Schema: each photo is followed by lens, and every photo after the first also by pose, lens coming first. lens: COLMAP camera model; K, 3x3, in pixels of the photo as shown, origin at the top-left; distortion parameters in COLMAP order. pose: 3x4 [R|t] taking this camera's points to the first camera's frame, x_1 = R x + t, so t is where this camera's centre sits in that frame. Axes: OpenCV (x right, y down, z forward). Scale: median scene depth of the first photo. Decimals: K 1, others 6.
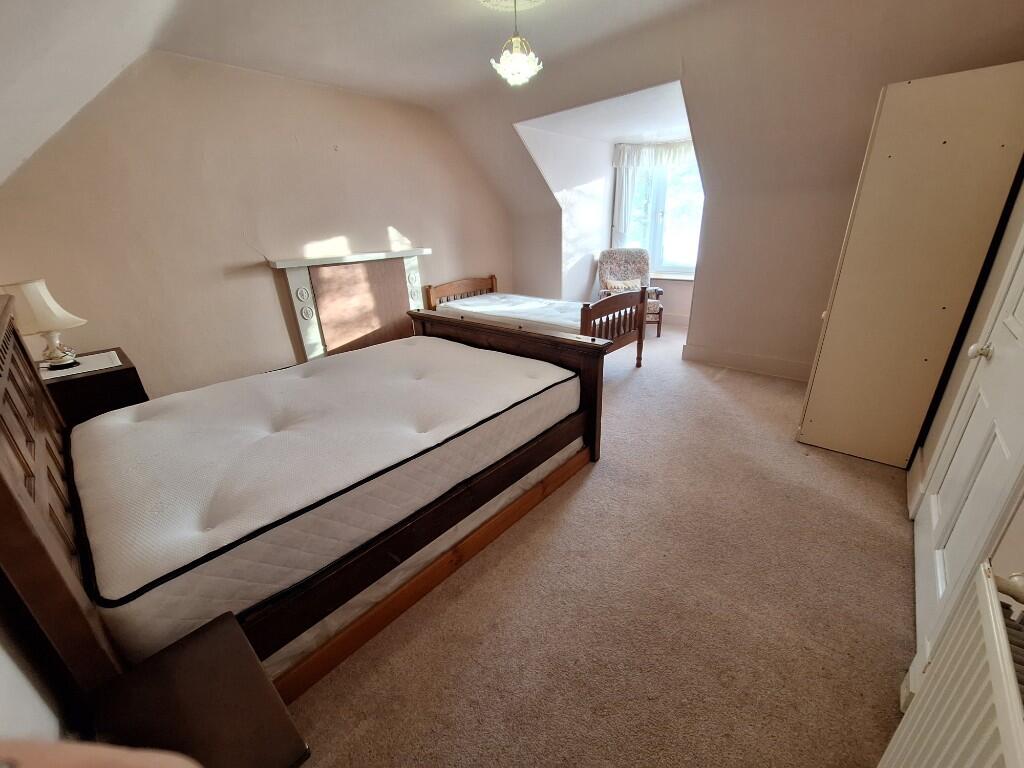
lens RADIAL K [[402.6, 0, 509.6], [0, 402.6, 383.8], [0, 0, 1]] dist [-0.001807, 0.000075]
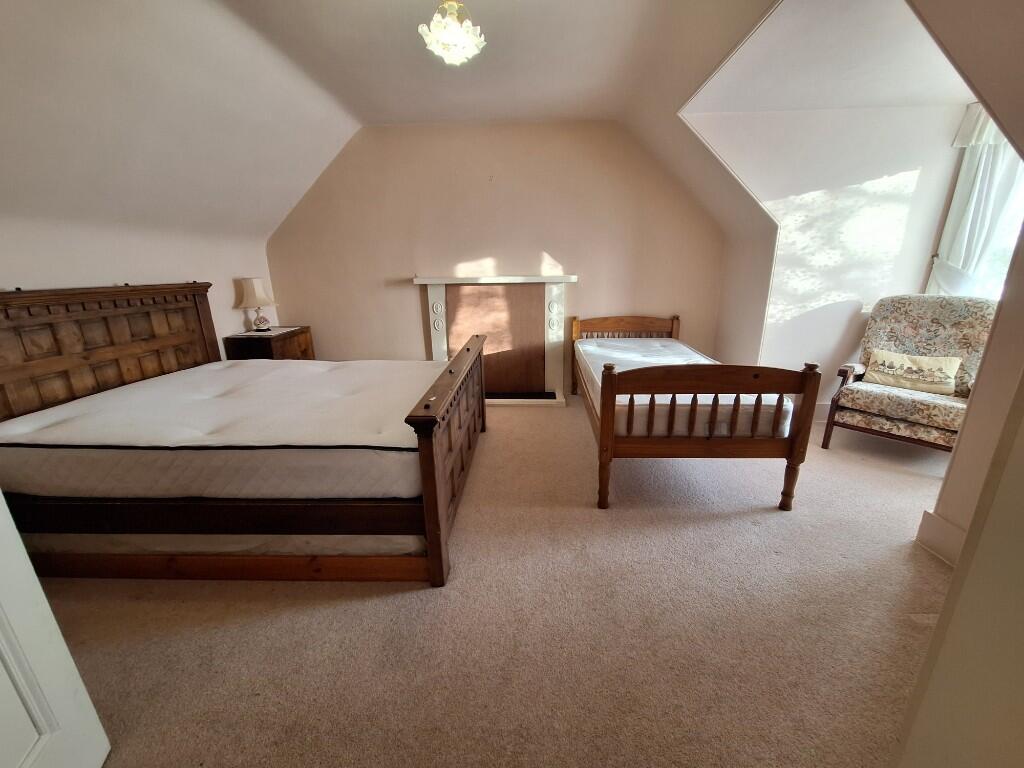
lens RADIAL K [[402.6, 0, 515.1], [0, 402.6, 384.0], [0, 0, 1]] dist [-0.001807, 0.000075]
pose [[0.650472, 0.237180, -0.721548, 0.418233], [-0.292422, 0.954966, 0.050290, -0.118277], [0.700982, 0.178285, 0.690536, 0.347704]]
